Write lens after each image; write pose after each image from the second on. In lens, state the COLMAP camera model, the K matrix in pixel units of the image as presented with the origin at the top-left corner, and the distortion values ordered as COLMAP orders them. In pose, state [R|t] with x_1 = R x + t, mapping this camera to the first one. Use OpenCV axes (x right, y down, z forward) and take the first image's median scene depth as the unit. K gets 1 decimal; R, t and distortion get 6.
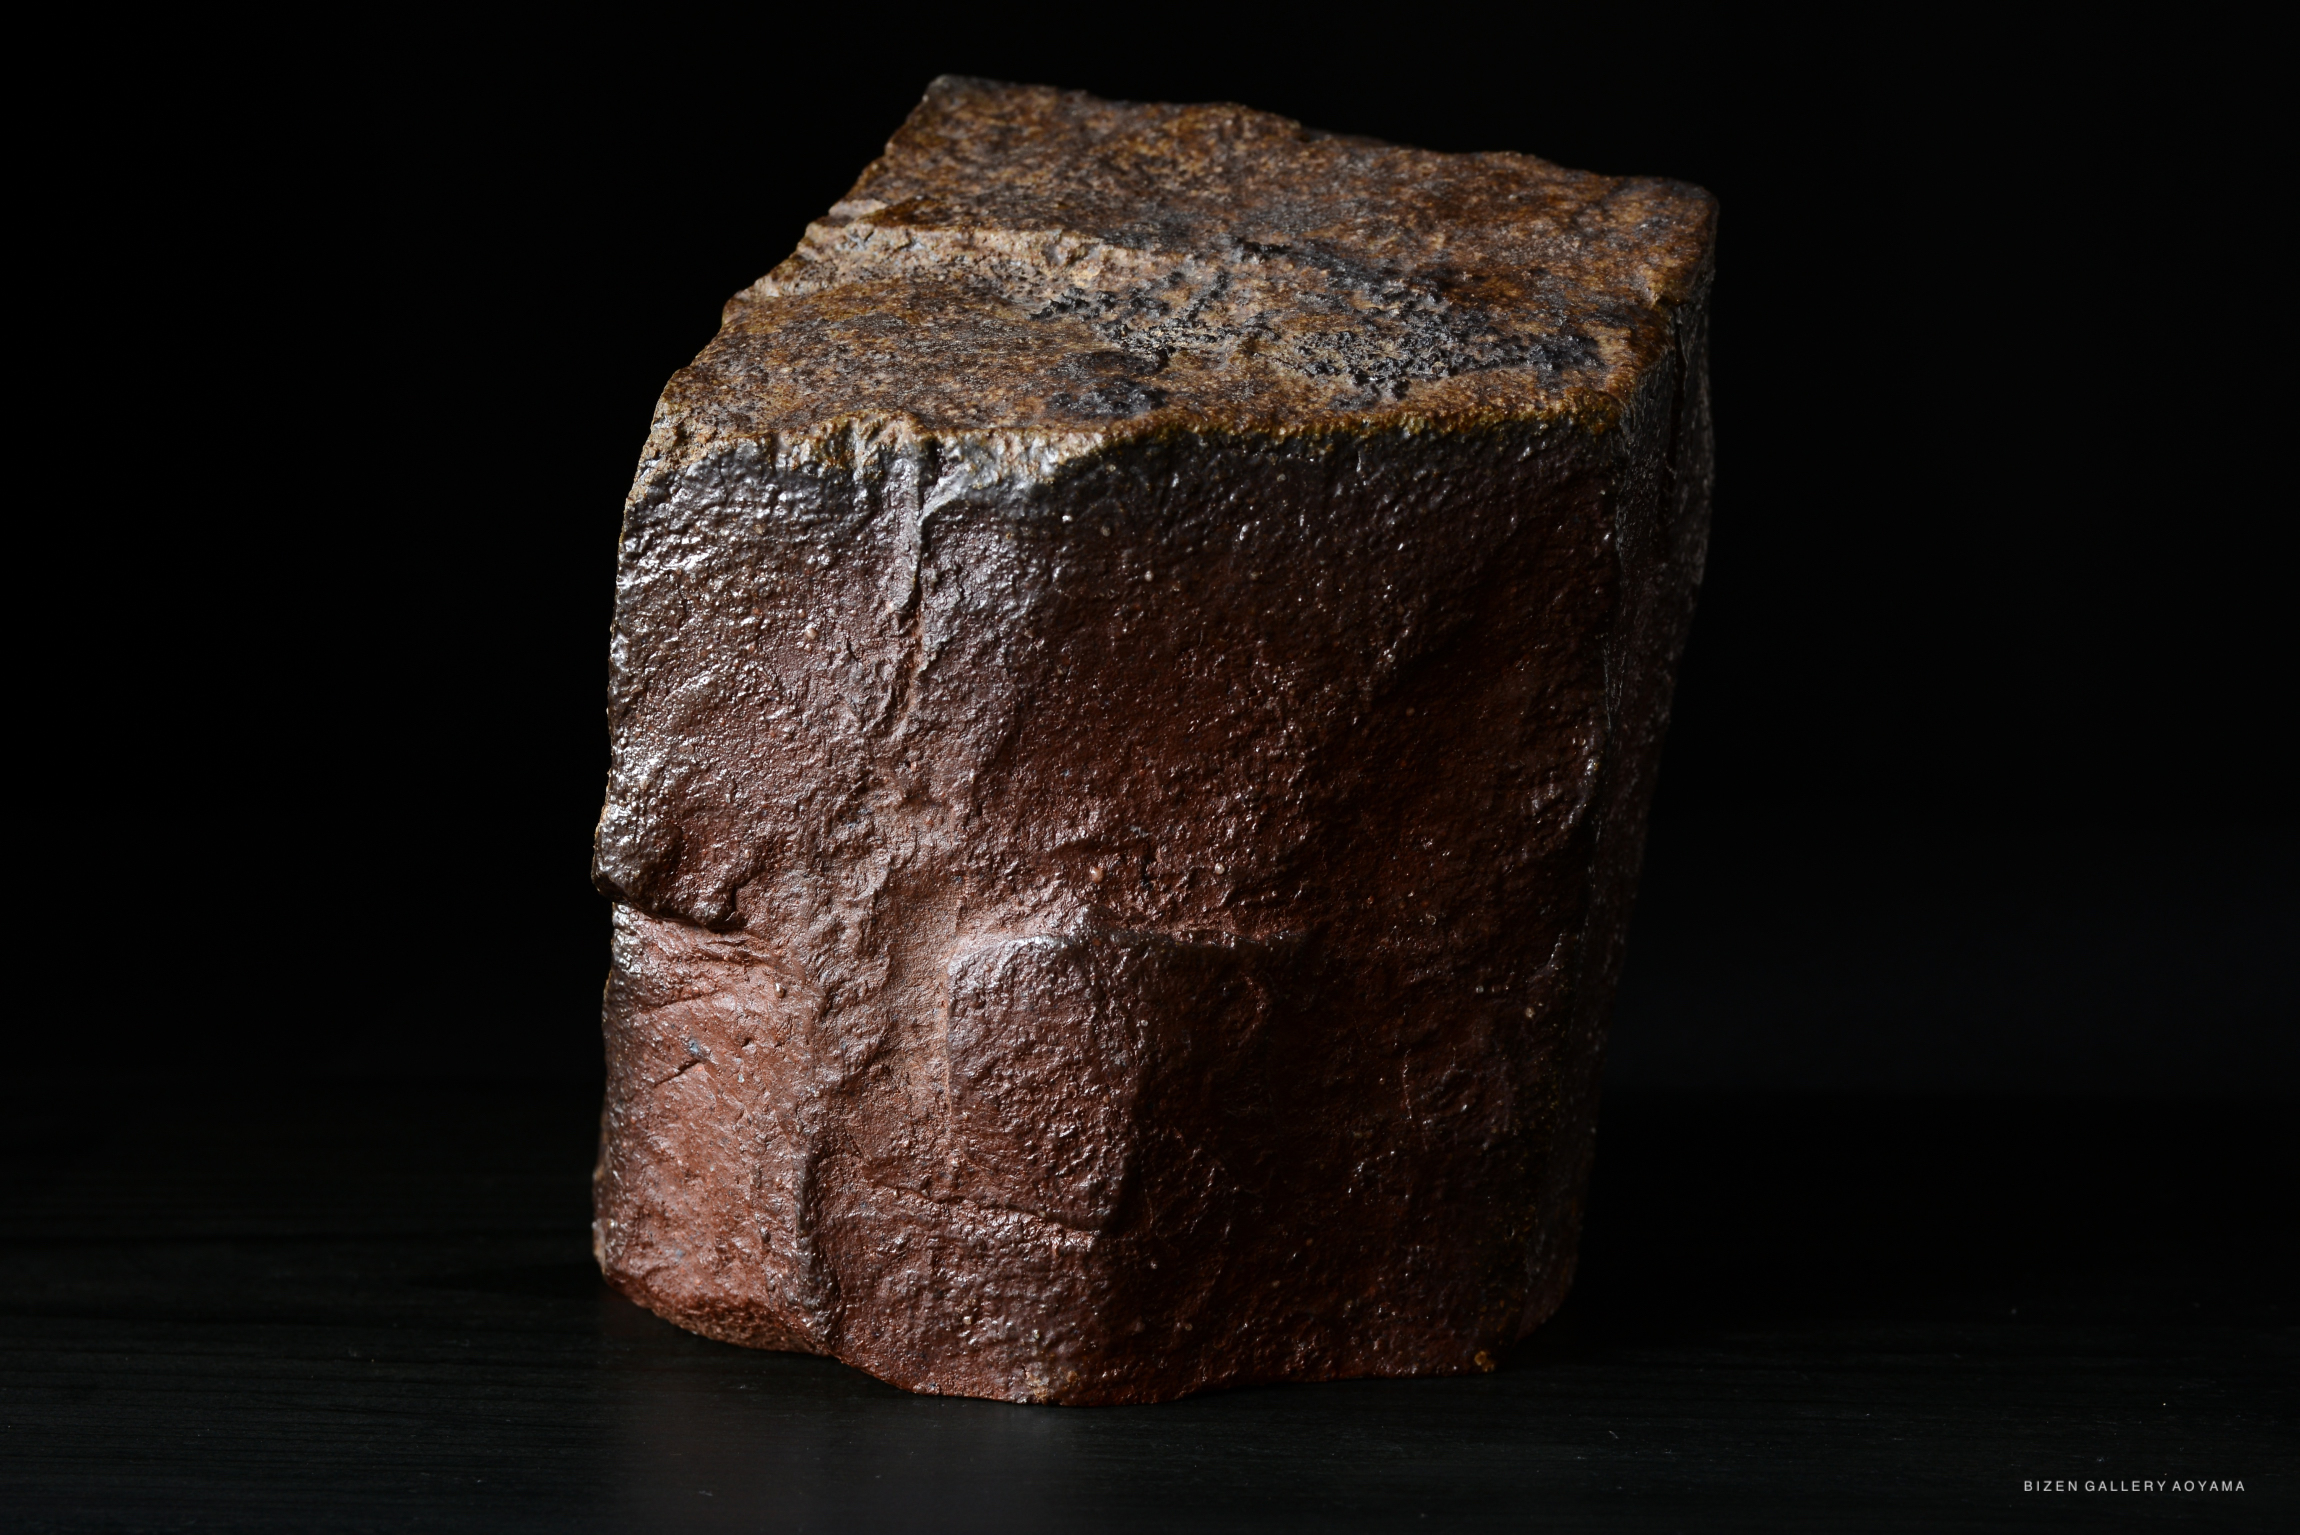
lens RADIAL K [[4736.4, 0, 1150.0], [0, 4736.4, 767.5], [0, 0, 1]] dist [0.091515, 0.025778]
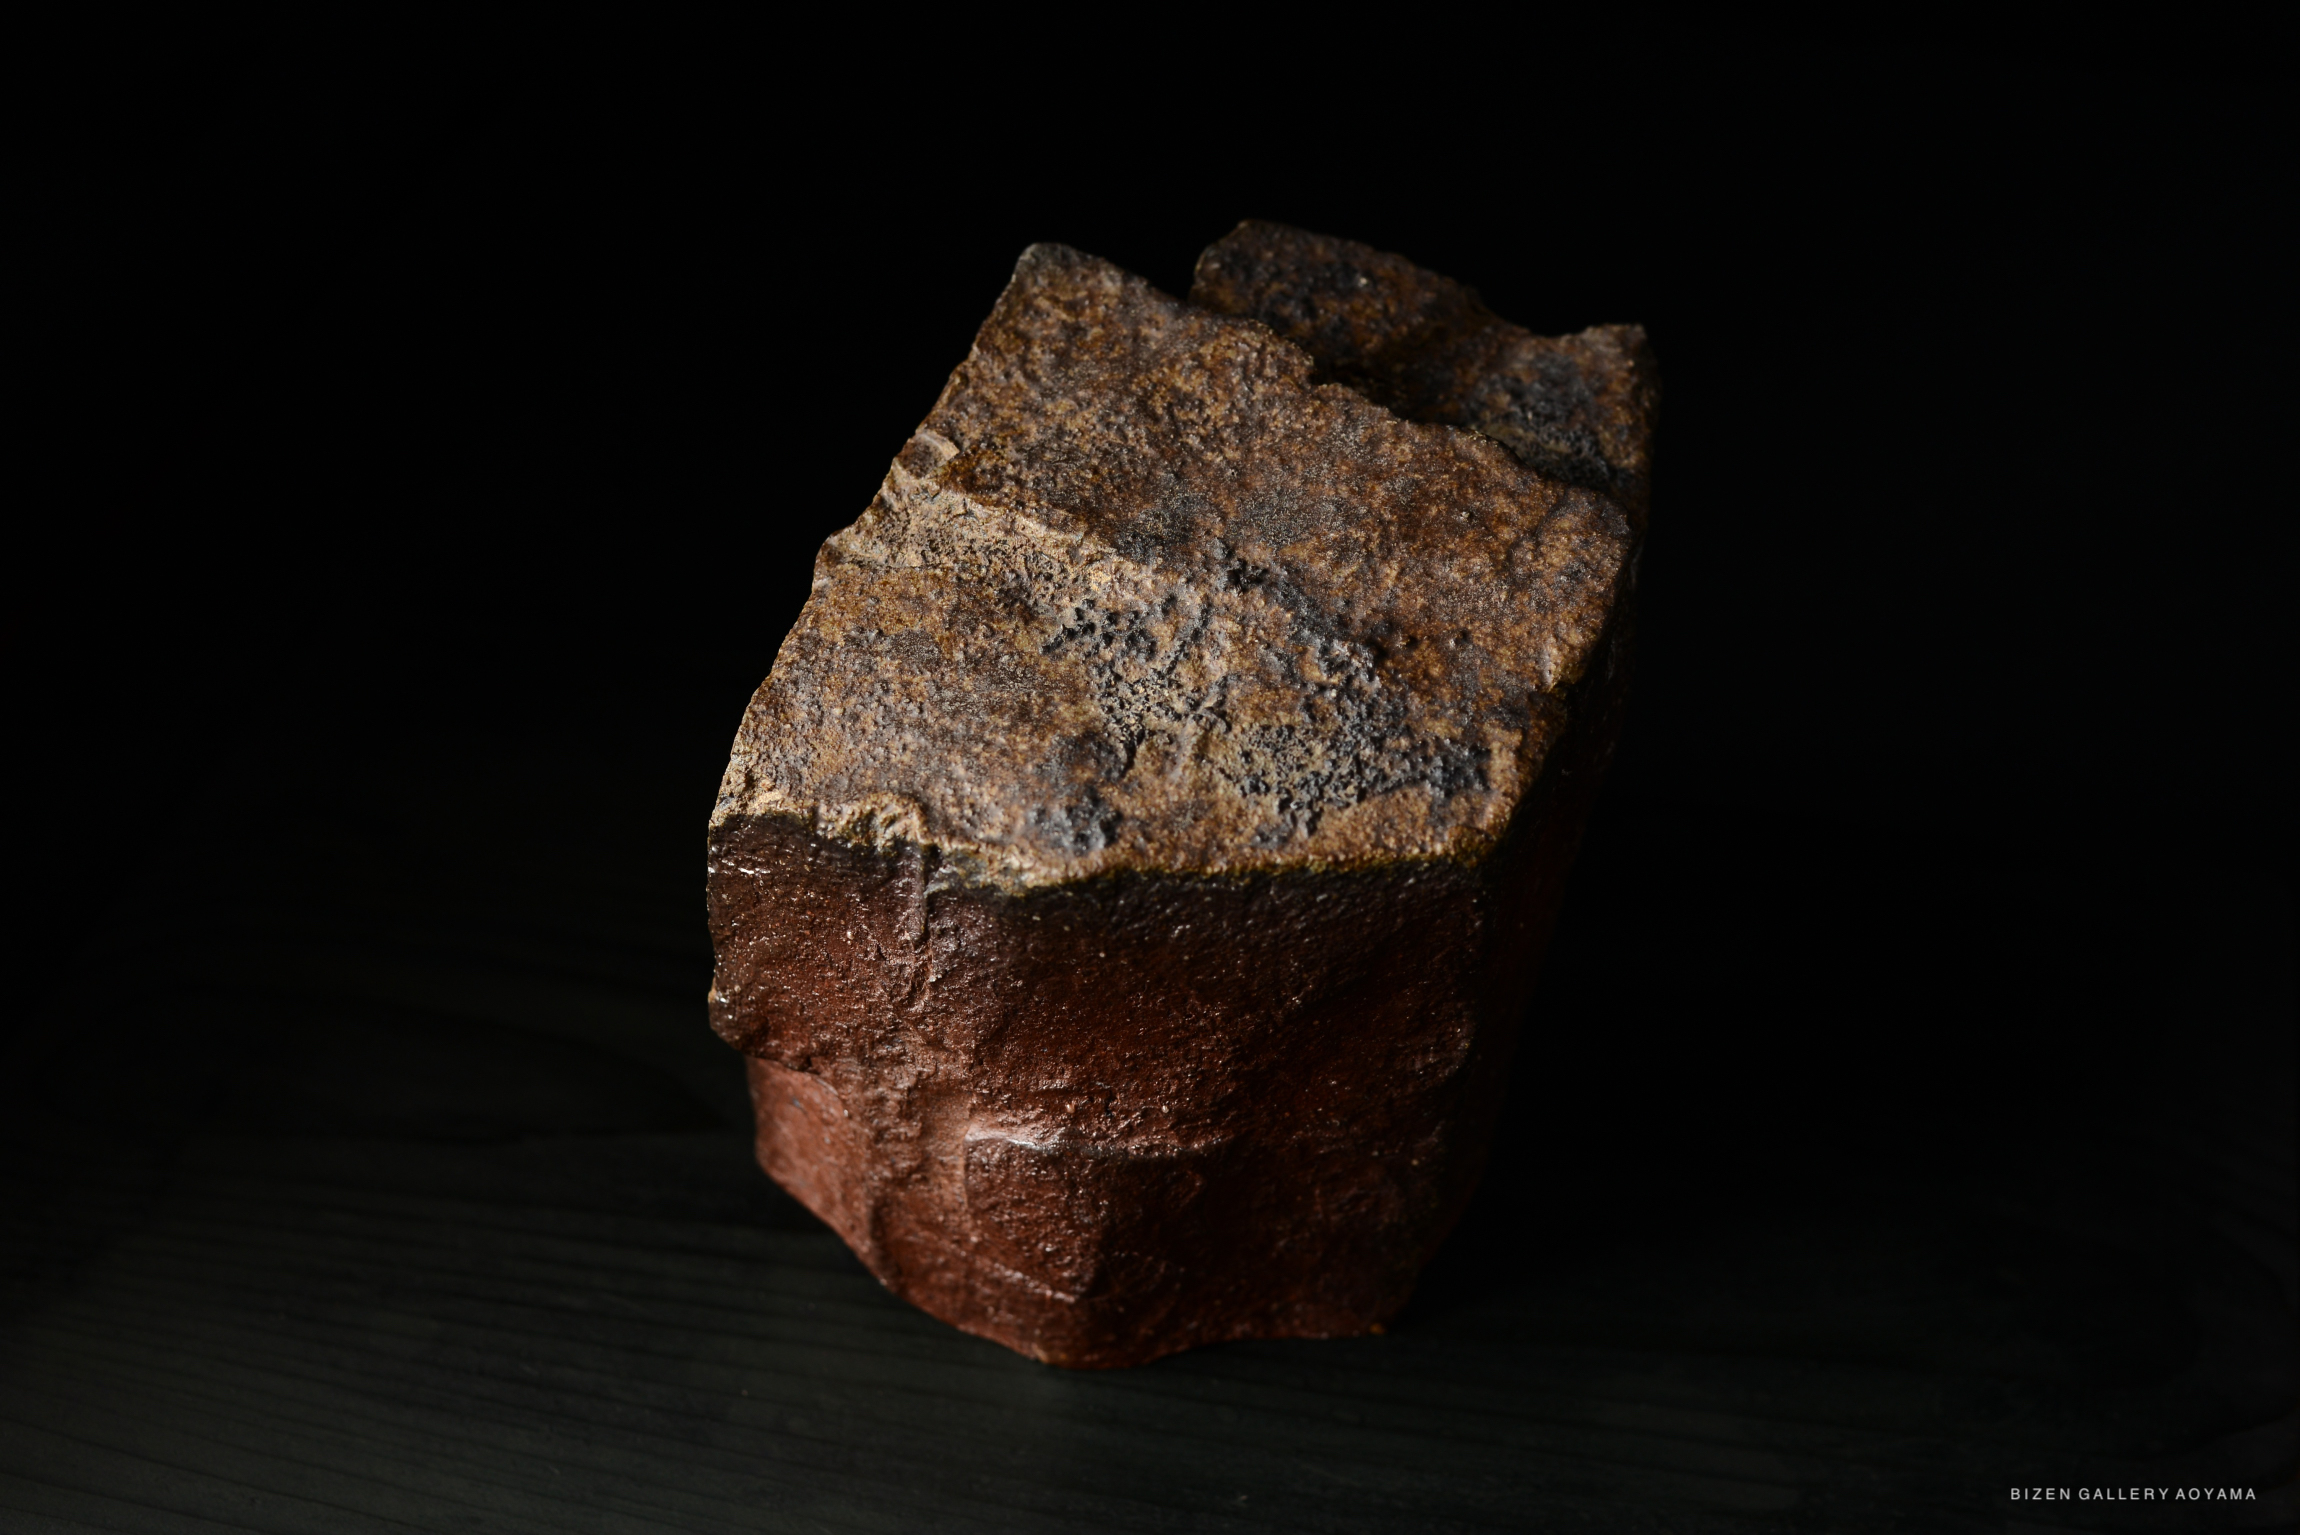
lens RADIAL K [[3488.5, 0, 1150.0], [0, 3488.5, 767.5], [0, 0, 1]] dist [-0.119977, -0.016007]
pose [[0.988989, 0.088129, -0.118887, 0.115036], [-0.019844, 0.875066, 0.483597, -0.518527], [0.146653, -0.475913, 0.867179, 0.213926]]
